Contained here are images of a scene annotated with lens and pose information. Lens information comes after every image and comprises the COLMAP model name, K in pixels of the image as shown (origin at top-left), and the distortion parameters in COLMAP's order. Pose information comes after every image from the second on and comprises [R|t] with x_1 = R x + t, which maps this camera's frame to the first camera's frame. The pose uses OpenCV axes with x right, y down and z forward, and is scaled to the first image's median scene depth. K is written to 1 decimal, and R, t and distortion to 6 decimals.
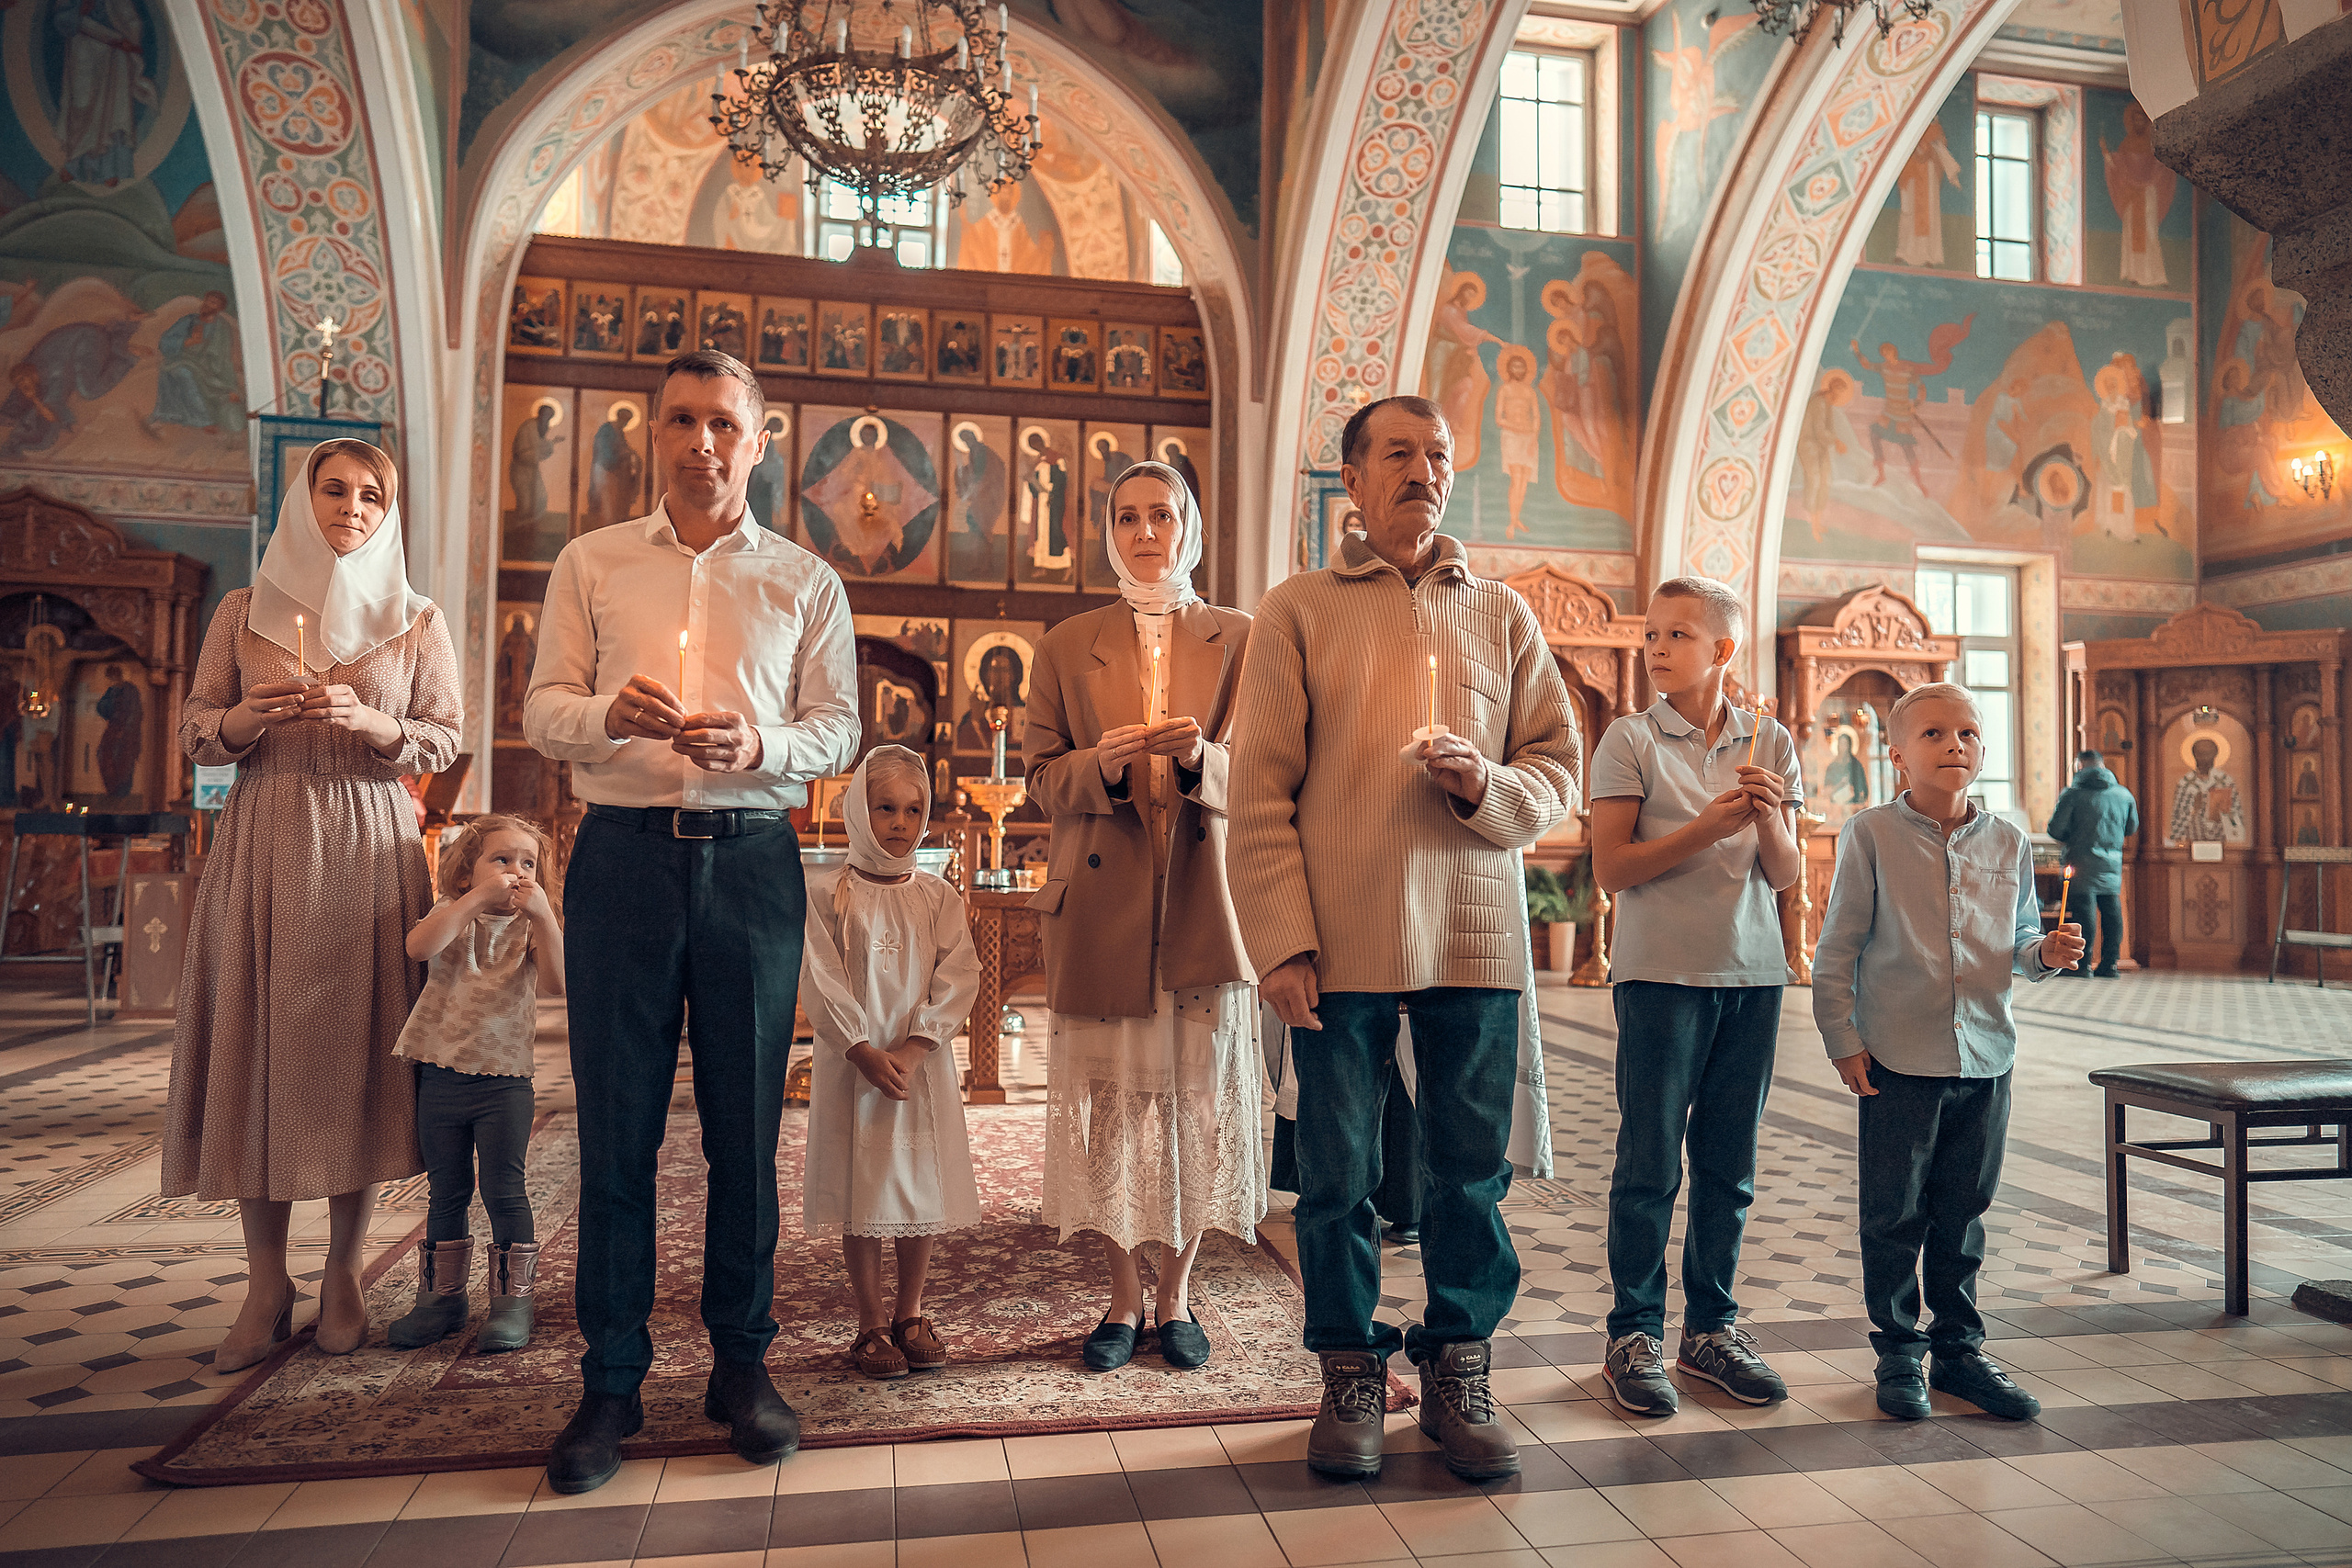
lens RADIAL K [[1557.3, 0, 1185.4], [0, 1557.3, 783.5], [0, 0, 1]] dist [-0.037740, 0.044956]
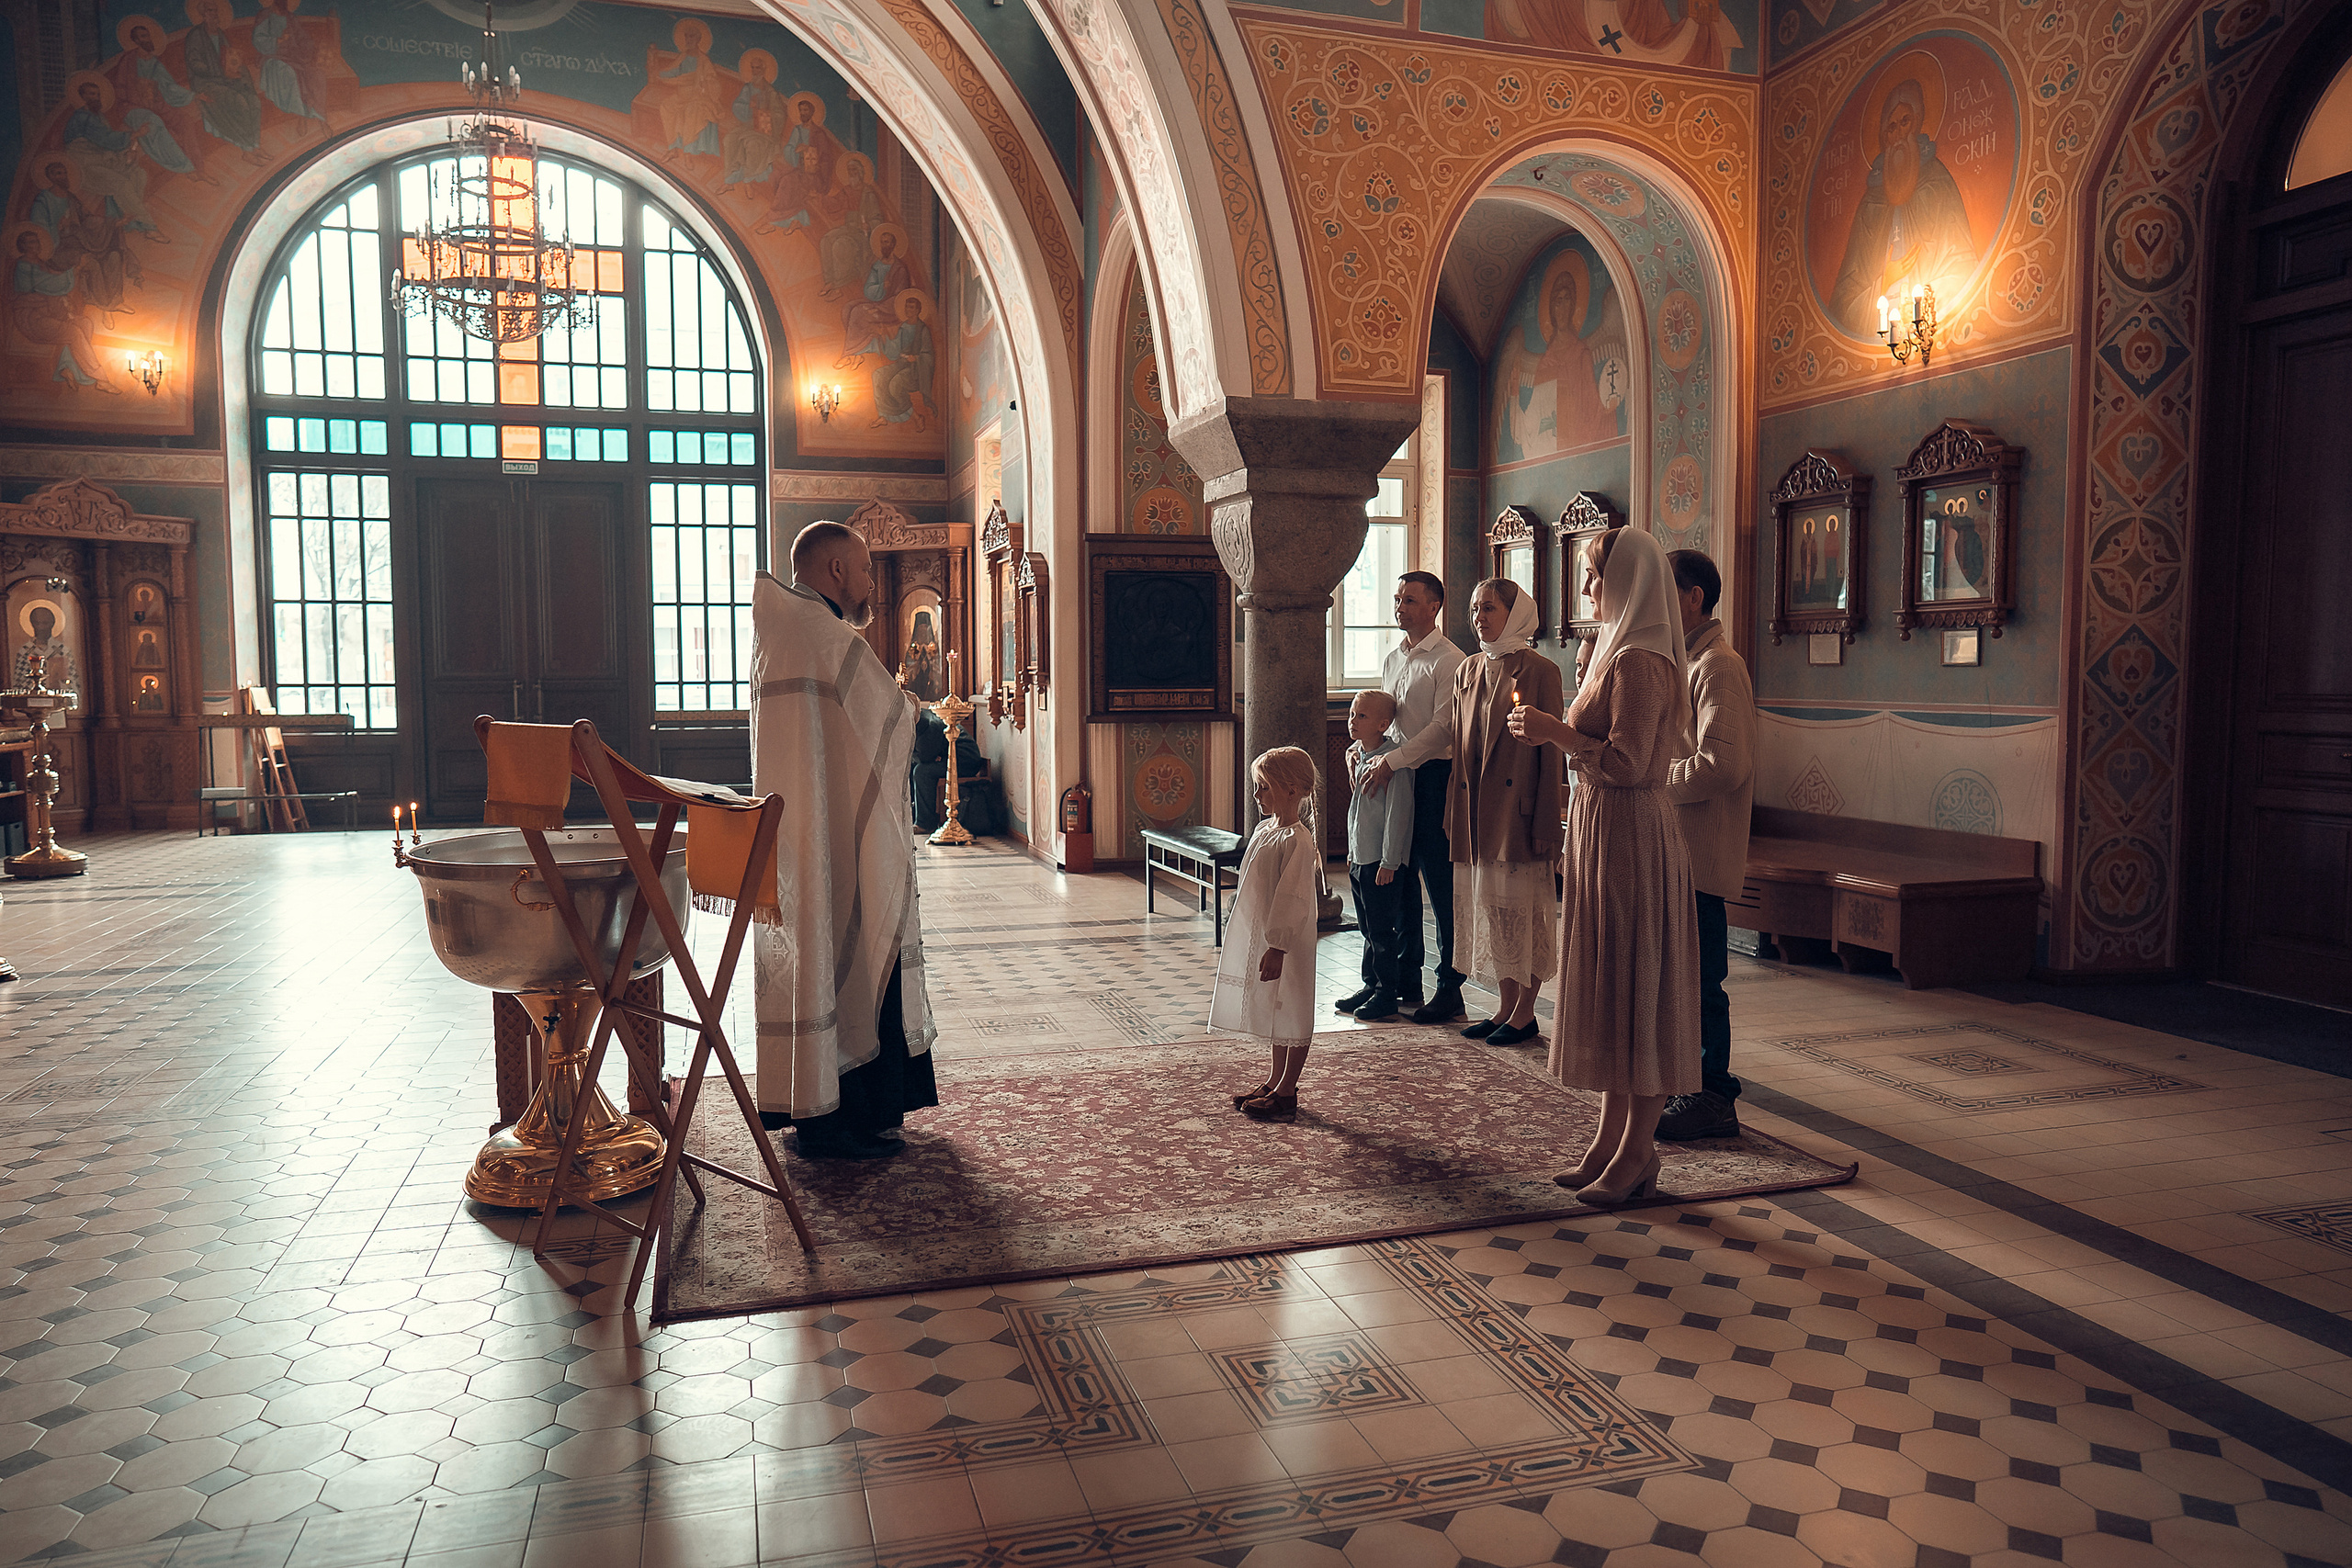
lens RADIAL K [[1557.3, 0, 1185.4], [0, 1557.3, 783.5], [0, 0, 1]] dist [-0.037740, 0.044956]
pose [[-0.091561, -0.087554, 0.991943, -0.445495], [-0.031701, 0.995879, 0.084976, -0.025707], [-0.995295, -0.023665, -0.093960, 0.371997]]
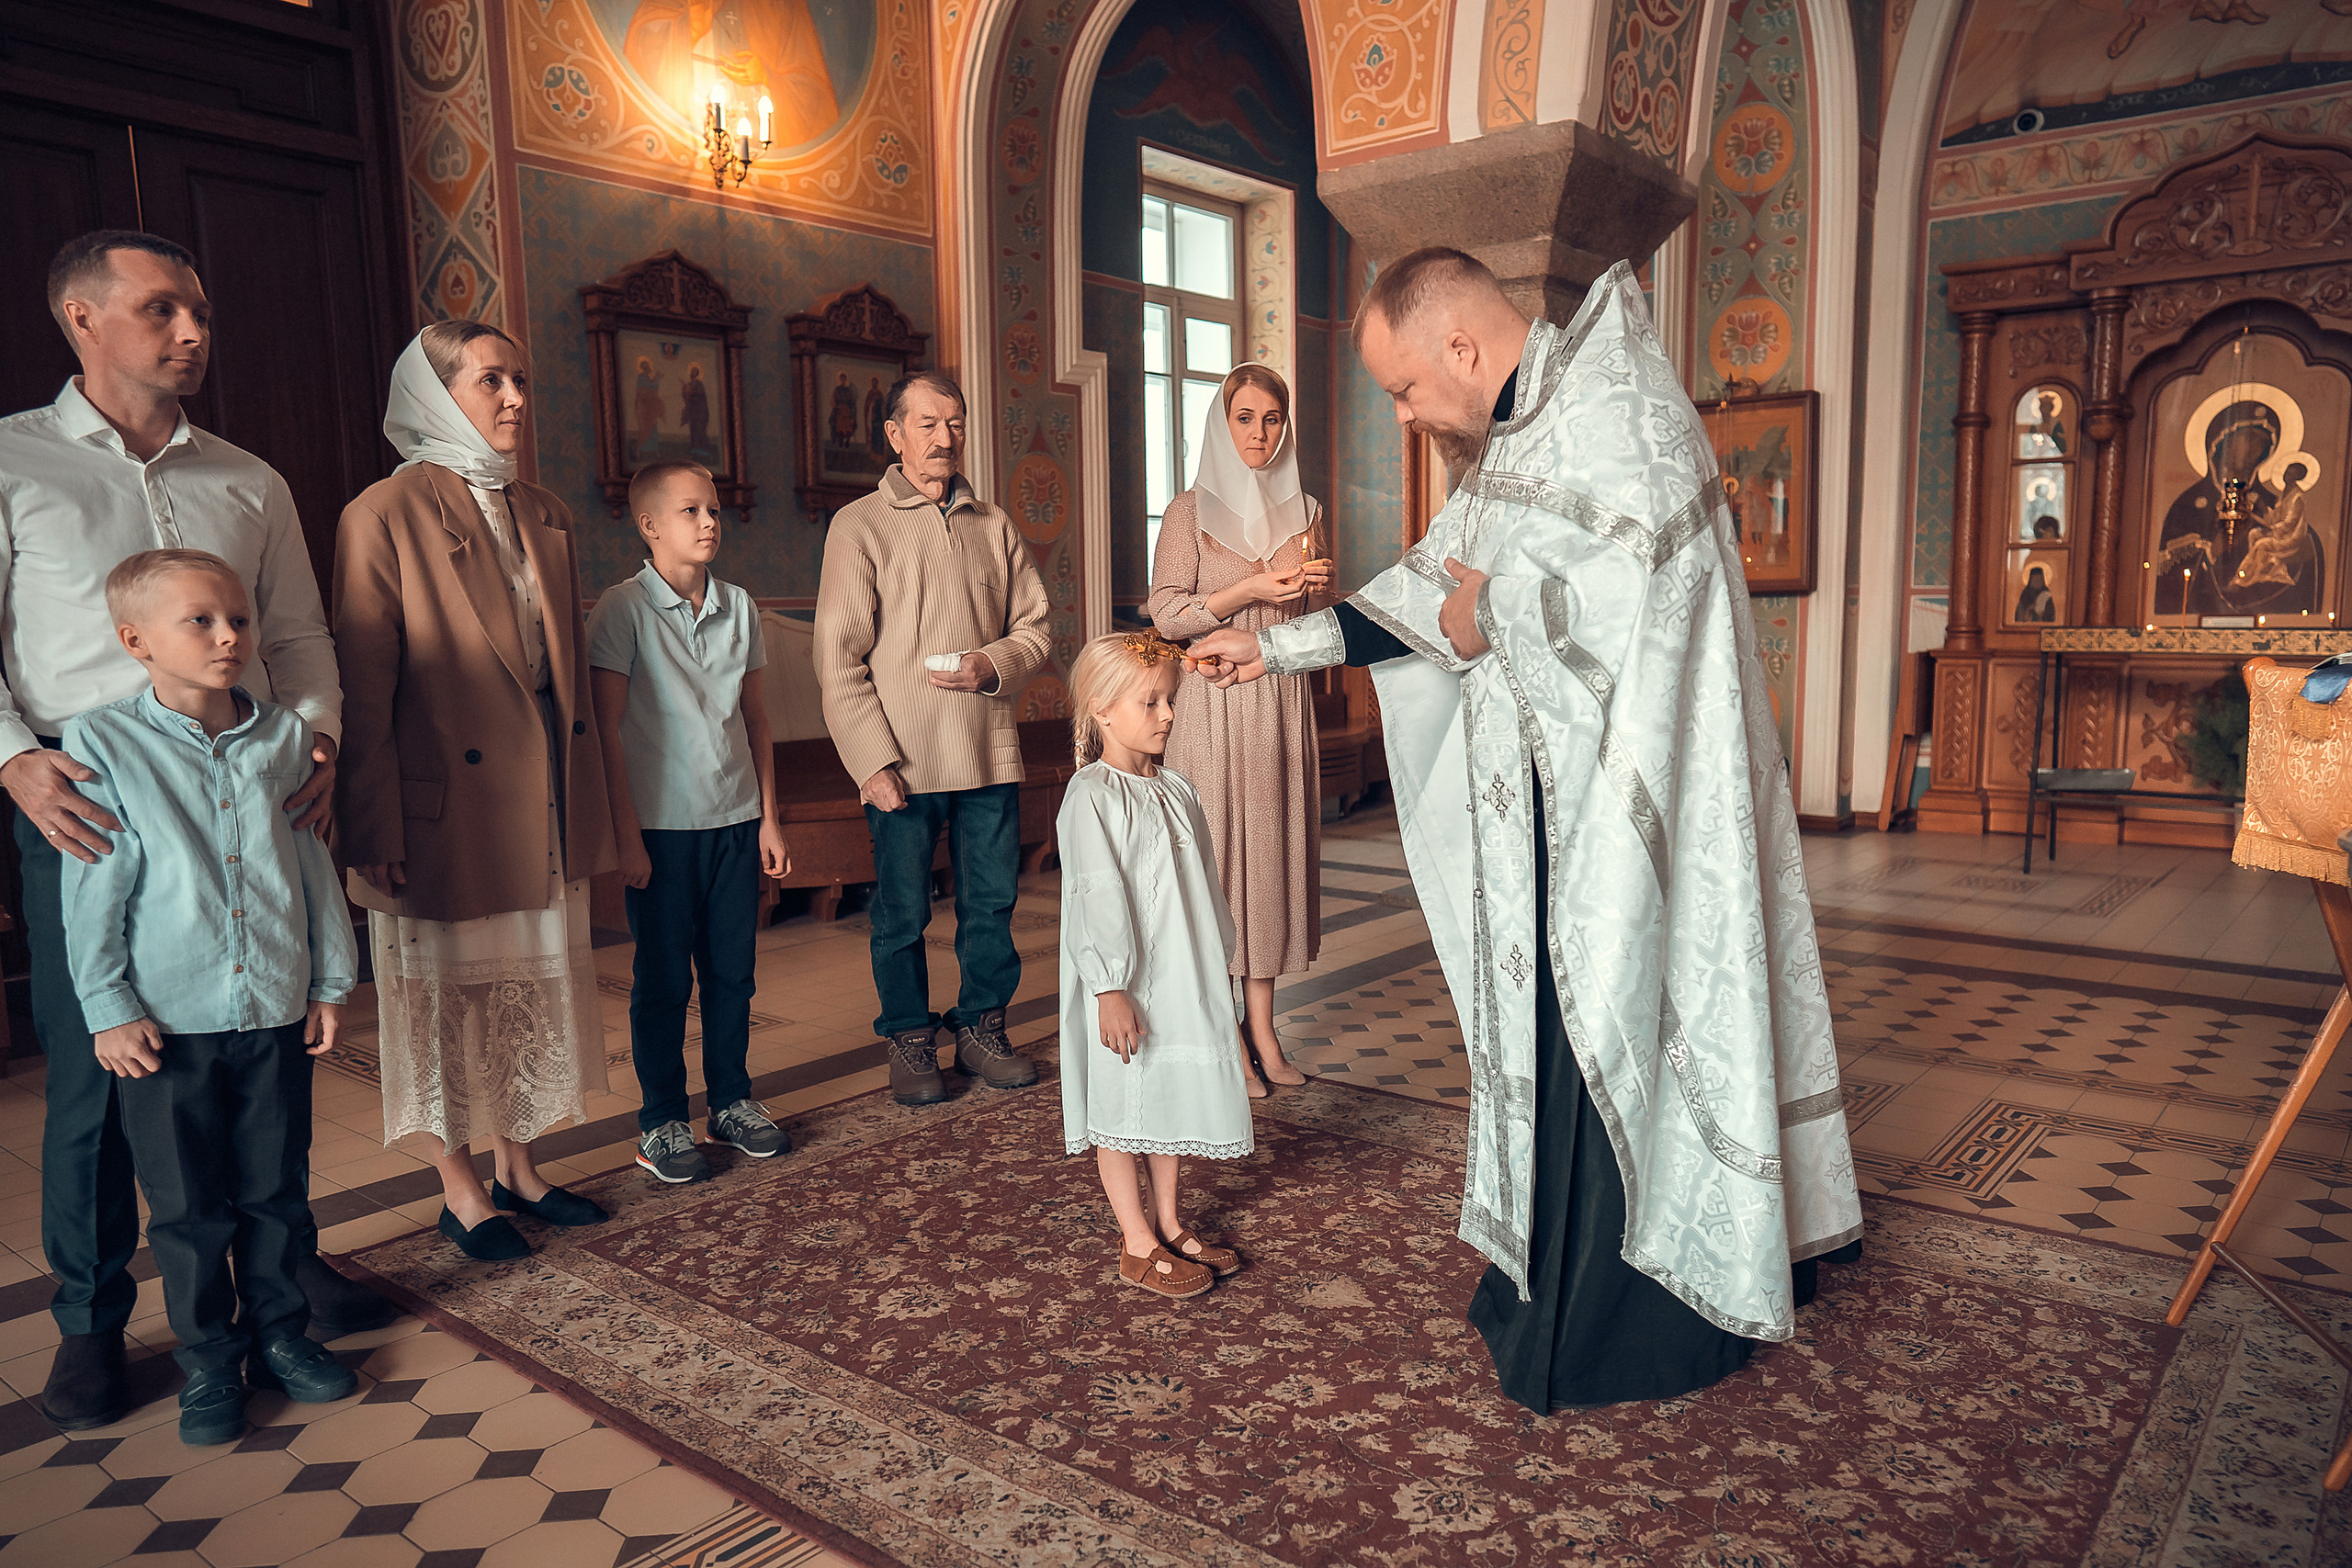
lens RADIAL K [[1642.0, 0, 1236.5], [0, 1642.0, 819.4], [0, 0, 1]] dist [-0.043947, 0.058238]
pose [[-0.762482, 0.083914, -0.641545, 0.080968], [0.022206, 0.994364, 0.103670, -0.000237], [0.646629, 0.064800, -0.760048, 0.494664]]
